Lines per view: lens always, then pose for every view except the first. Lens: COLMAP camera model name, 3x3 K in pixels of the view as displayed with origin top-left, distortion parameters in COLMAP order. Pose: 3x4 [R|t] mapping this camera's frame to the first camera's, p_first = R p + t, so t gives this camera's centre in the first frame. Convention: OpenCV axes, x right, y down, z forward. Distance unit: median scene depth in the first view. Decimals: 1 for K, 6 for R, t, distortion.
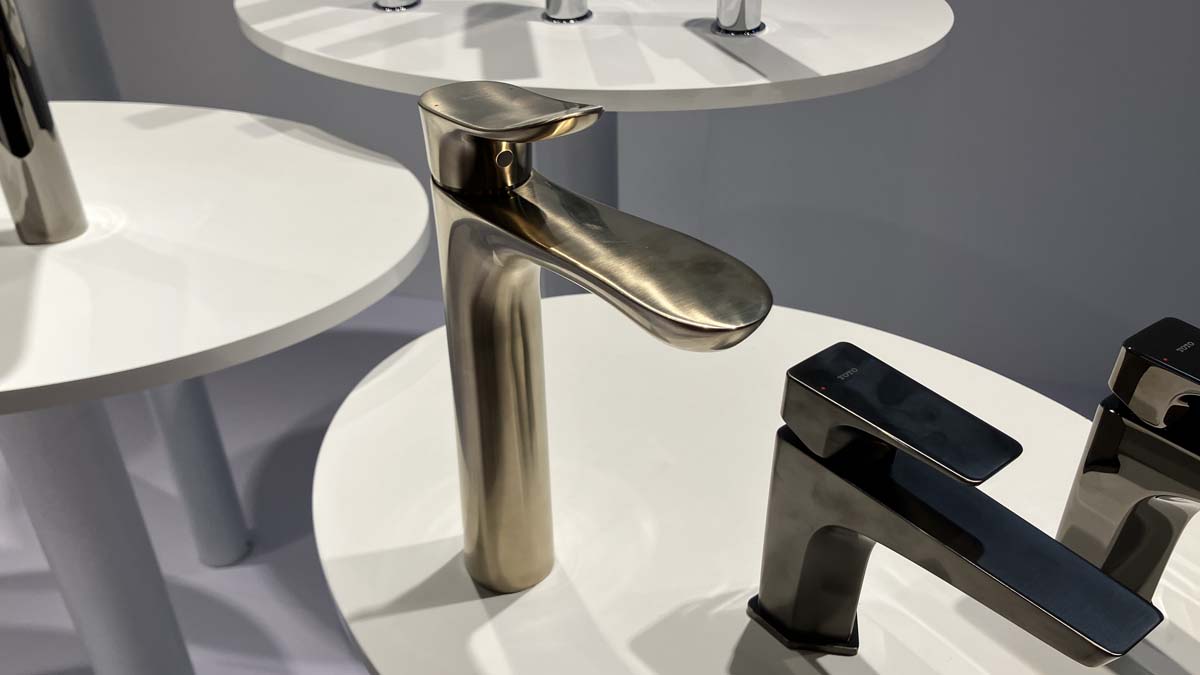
lens RADIAL K [[988.5, 0, 601.1], [0, 988.5, 342.7], [0, 0, 1]] dist [-0.001633, -0.000642]
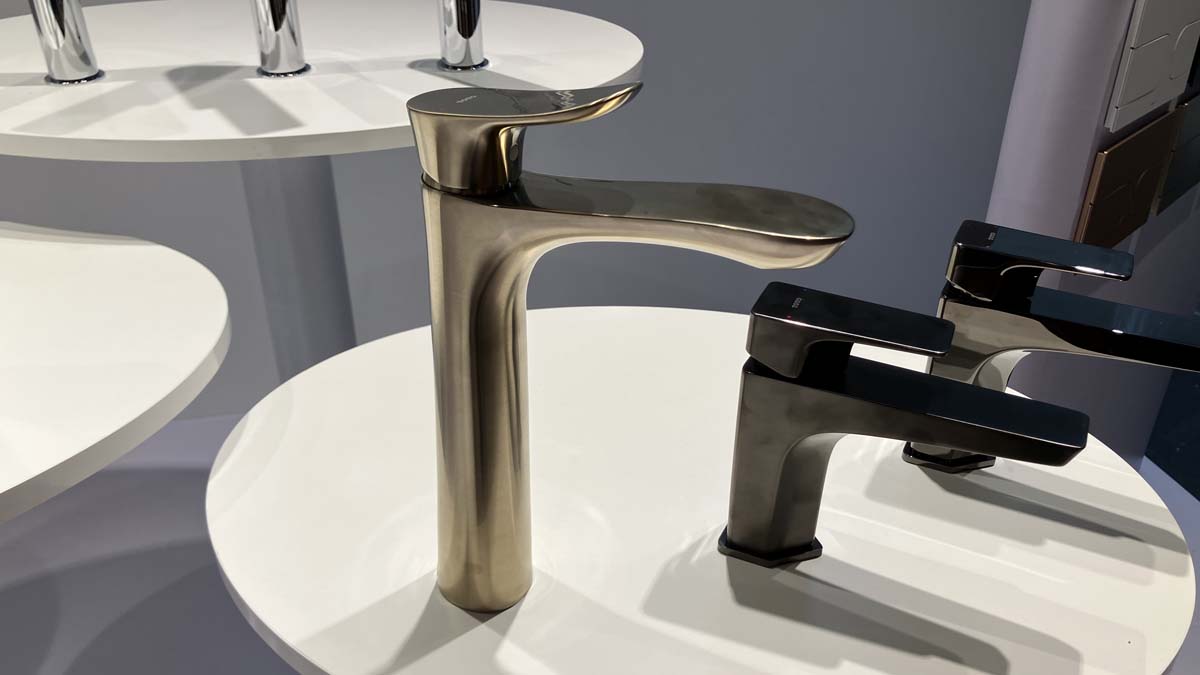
lens RADIAL K [[994.7, 0, 598.2], [0, 994.7, 333.2], [0, 0, 1]] dist [0.005533, 0.007438]
pose [[0.880339, -0.201402, 0.429465, -0.265761], [0.238008, 0.970714, -0.032654, 0.029586], [-0.410311, 0.130963, 0.902493, 0.026182]]
